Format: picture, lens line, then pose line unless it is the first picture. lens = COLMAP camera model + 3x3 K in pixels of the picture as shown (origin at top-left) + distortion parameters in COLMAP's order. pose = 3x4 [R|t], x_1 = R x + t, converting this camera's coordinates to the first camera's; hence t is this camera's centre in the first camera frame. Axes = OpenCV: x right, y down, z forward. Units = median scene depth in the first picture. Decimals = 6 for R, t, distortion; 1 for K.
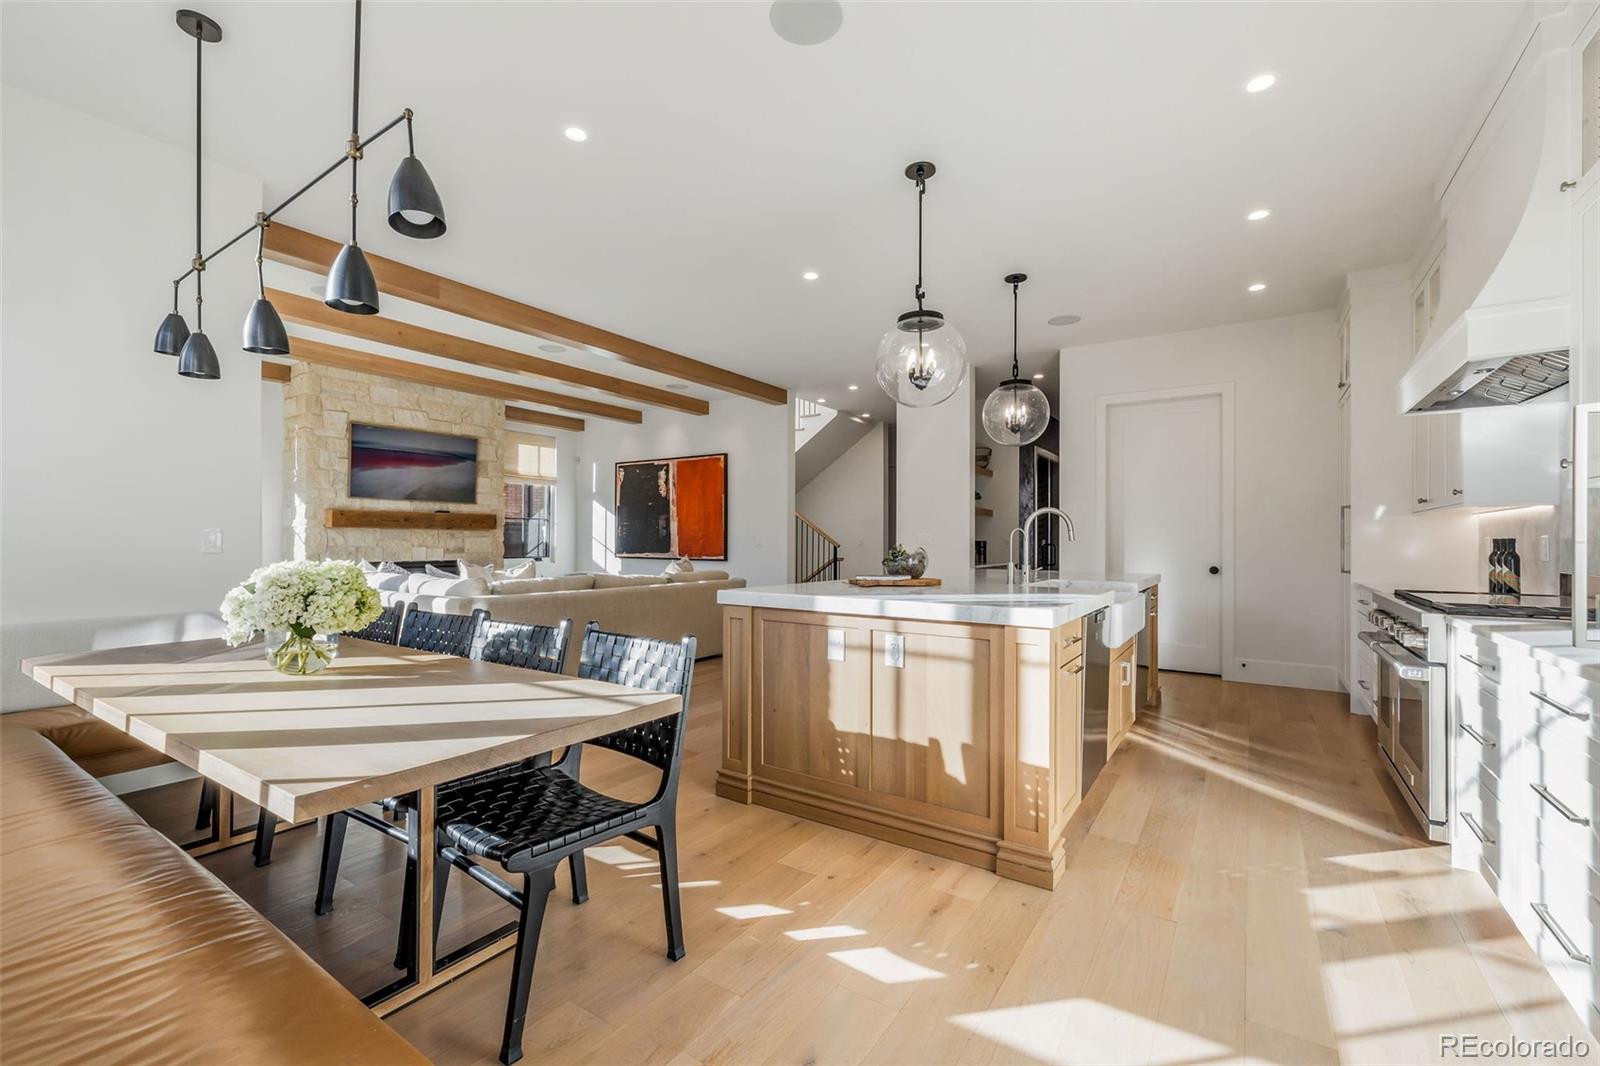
lens RADIAL K [[679.3, 0, 800.0], [0, 679.3, 533.0], [0, 0, 1]] dist [-0.000867, -0.000026]
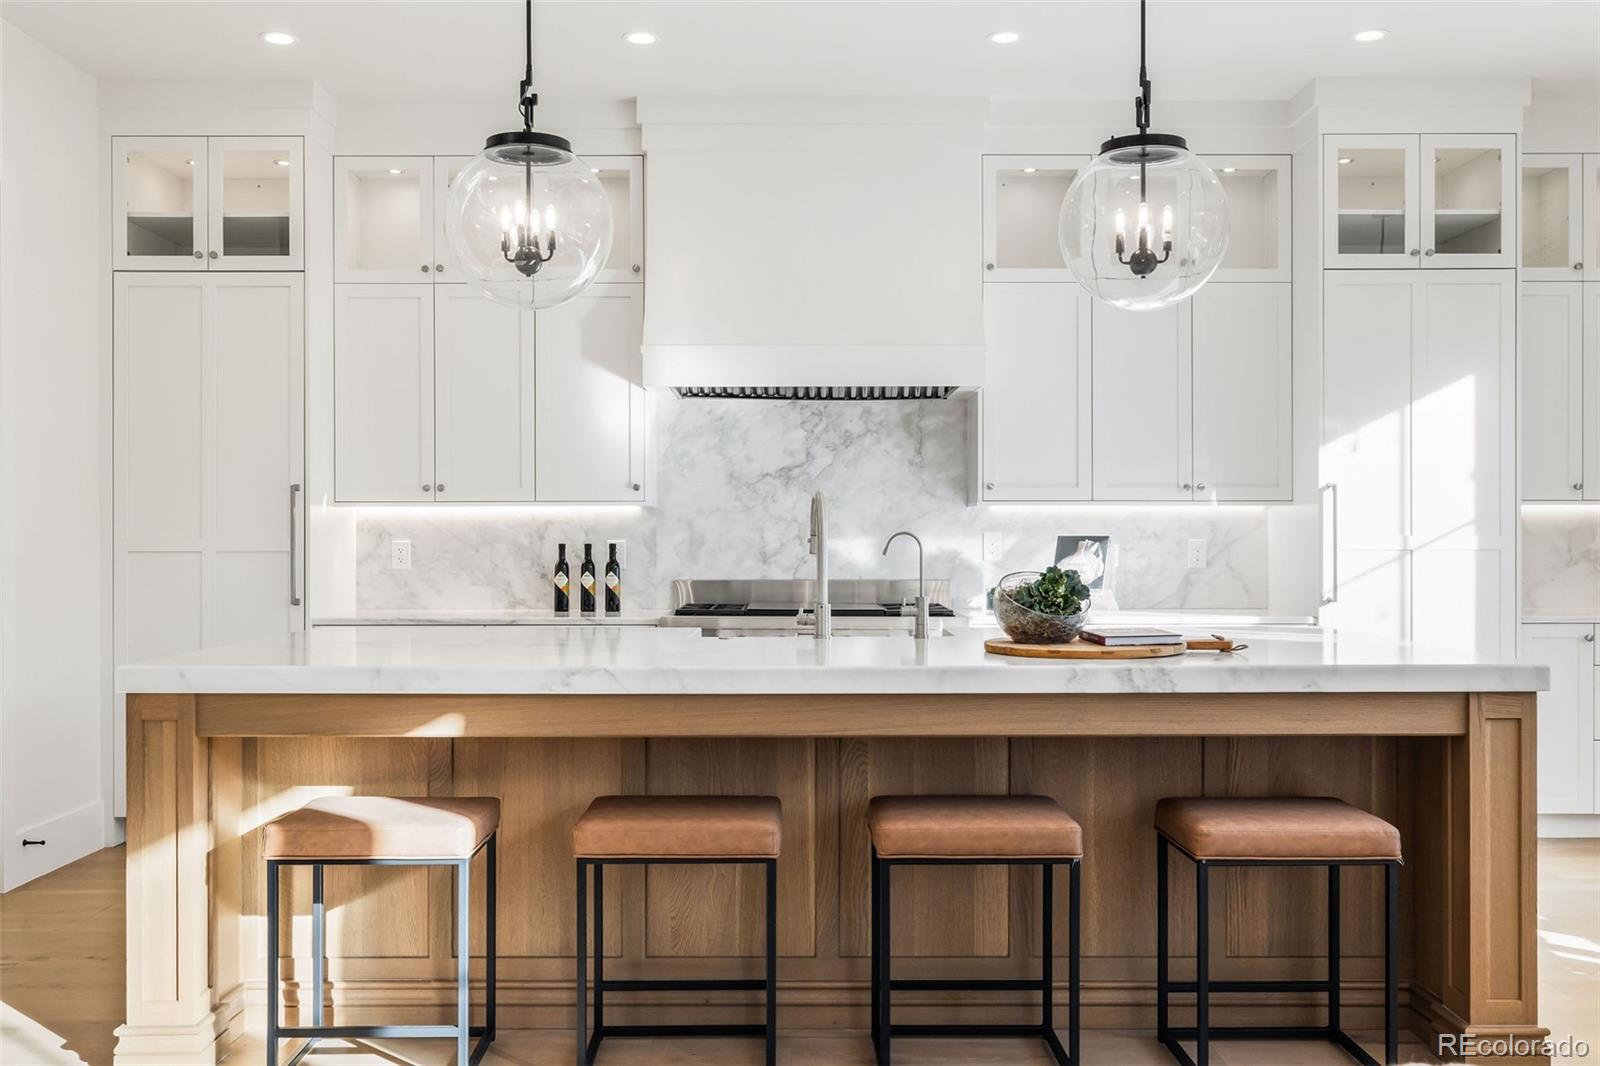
lens RADIAL K [[1522.0, 0, 793.8], [0, 1522.0, 533.8], [0, 0, 1]] dist [-0.007655, 0.000774]
pose [[-0.563839, -0.003912, 0.825875, -0.472651], [-0.012153, 0.999920, -0.003560, 0.000687], [-0.825795, -0.012045, -0.563841, 1.349752]]
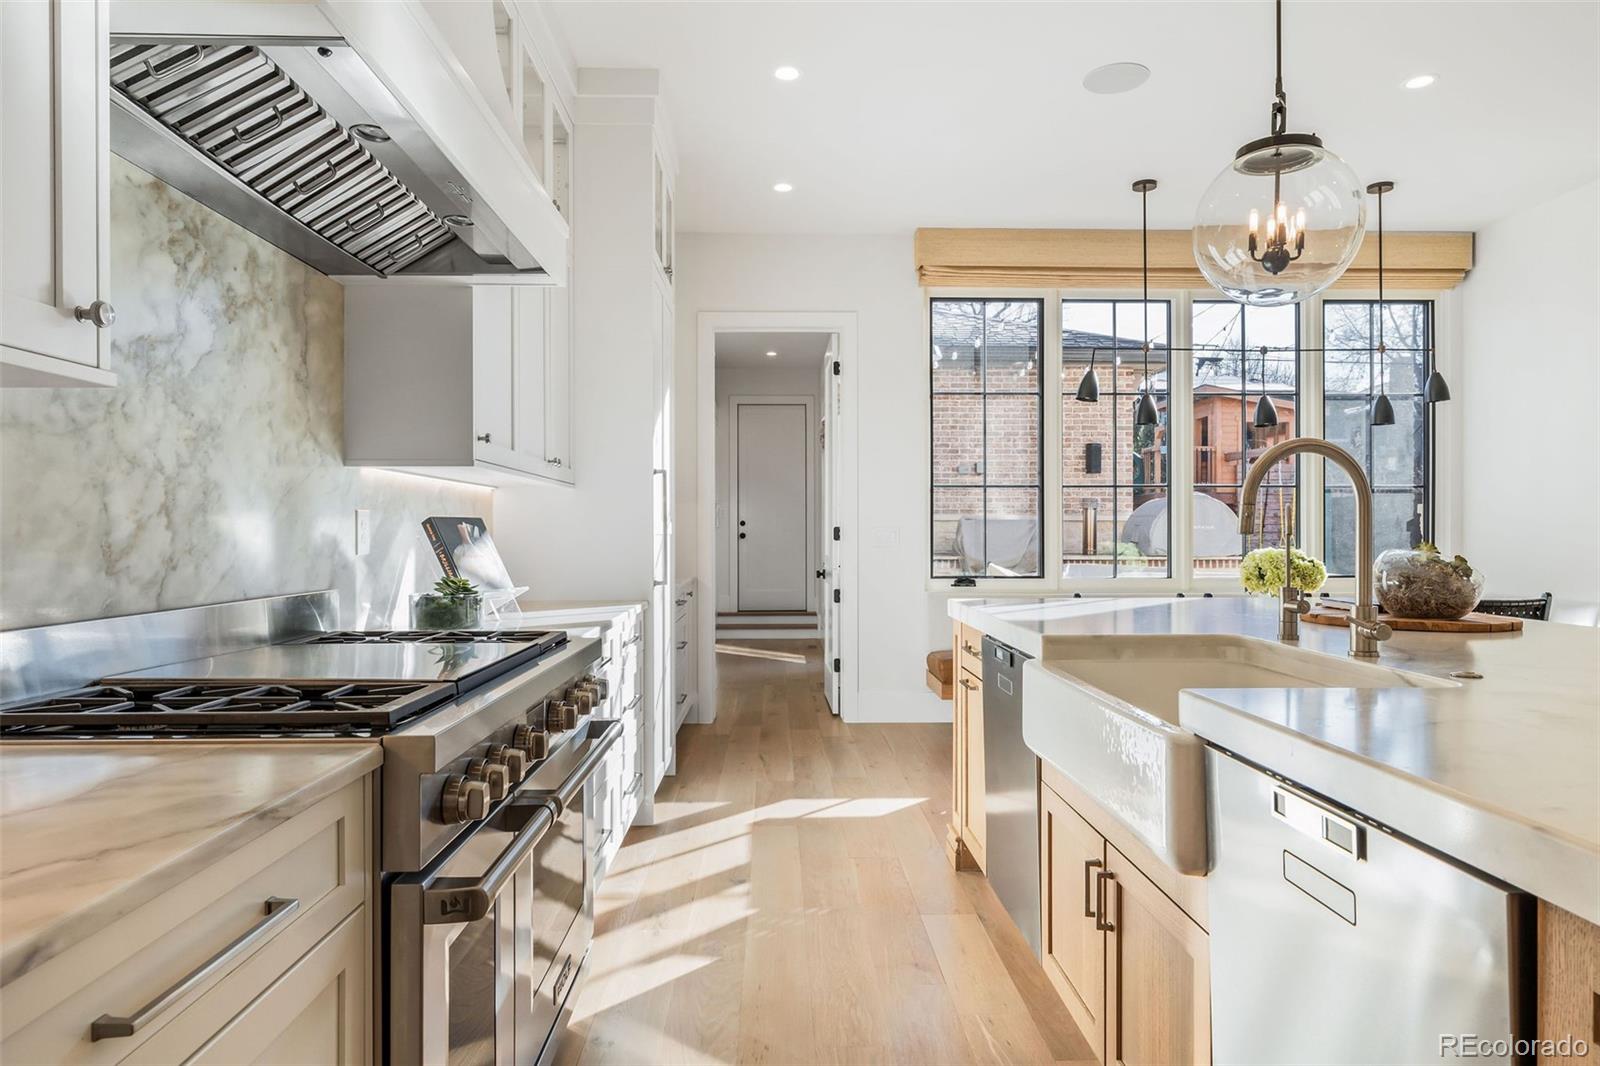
lens RADIAL K [[950.8, 0, 800.0], [0, 950.8, 533.0], [0, 0, 1]] dist [0.001247, -0.000447]
pose [[-0.811372, -0.003450, -0.584520, 0.694130], [0.005104, 0.999903, -0.012986, 0.014116], [0.584508, -0.013520, -0.811275, 1.001900]]
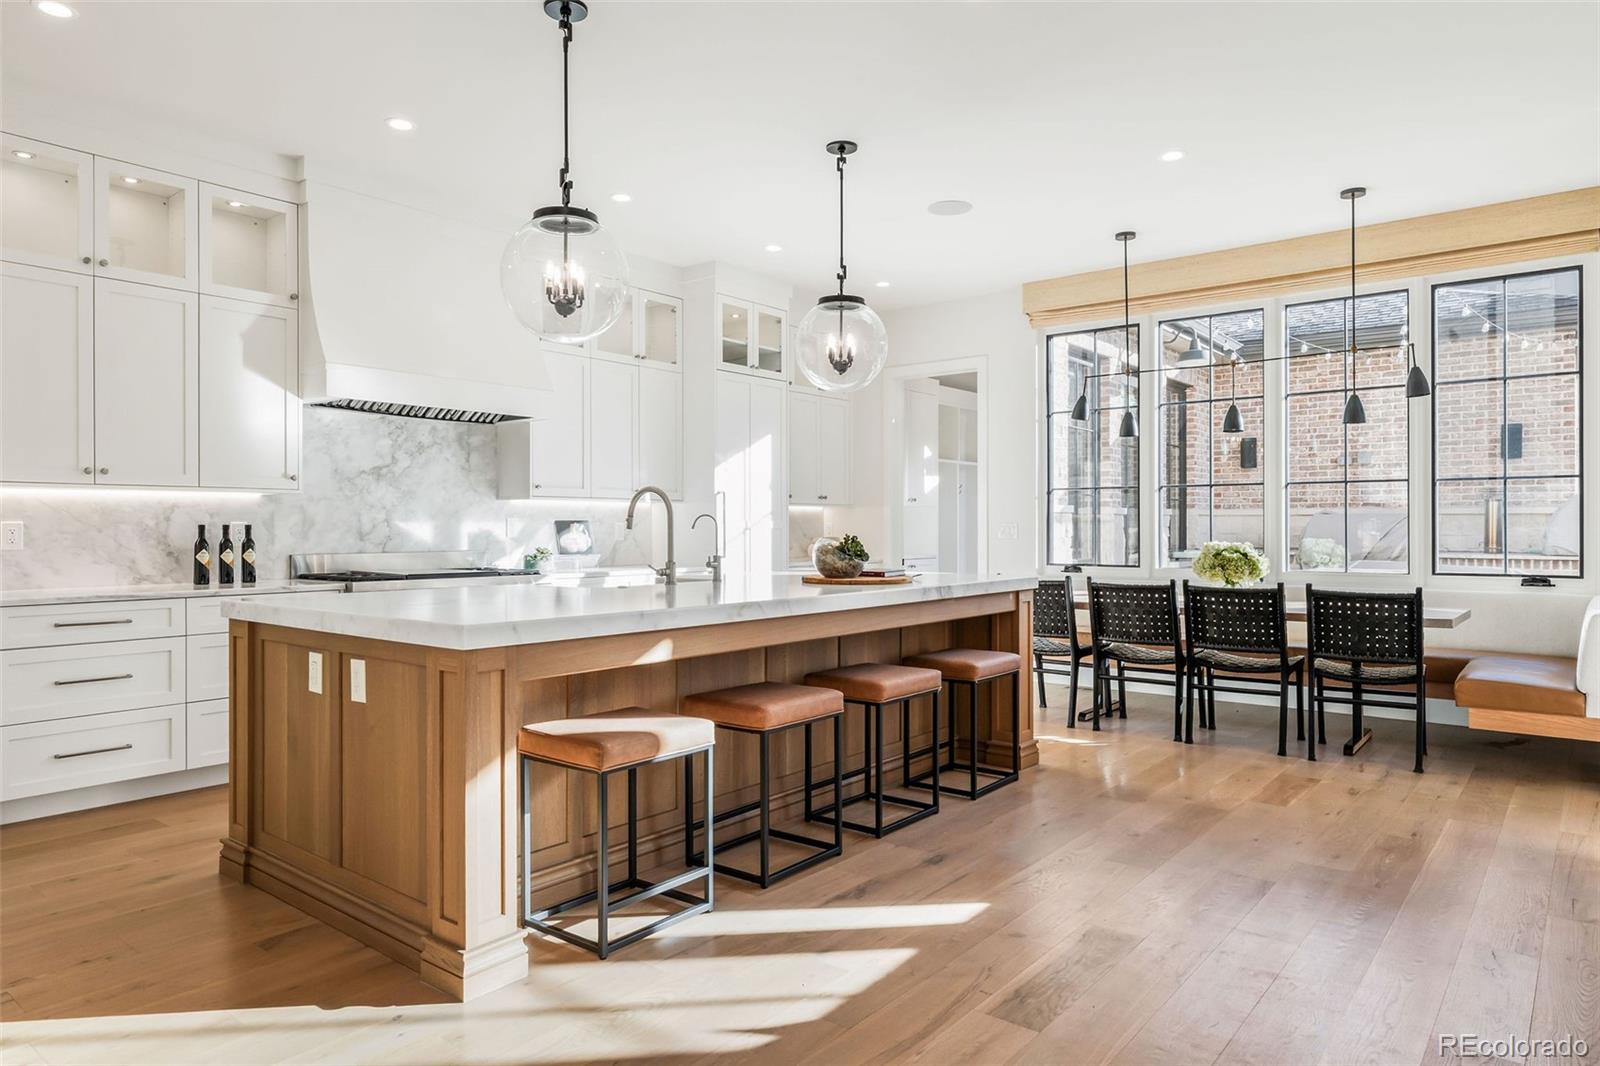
lens RADIAL K [[991.4, 0, 797.7], [0, 991.4, 525.4], [0, 0, 1]] dist [-0.002791, 0.000361]
pose [[-0.996490, -0.004739, 0.083578, 0.083300], [-0.005892, 0.999891, -0.013548, 0.018027], [-0.083504, -0.013992, -0.996409, 1.708875]]
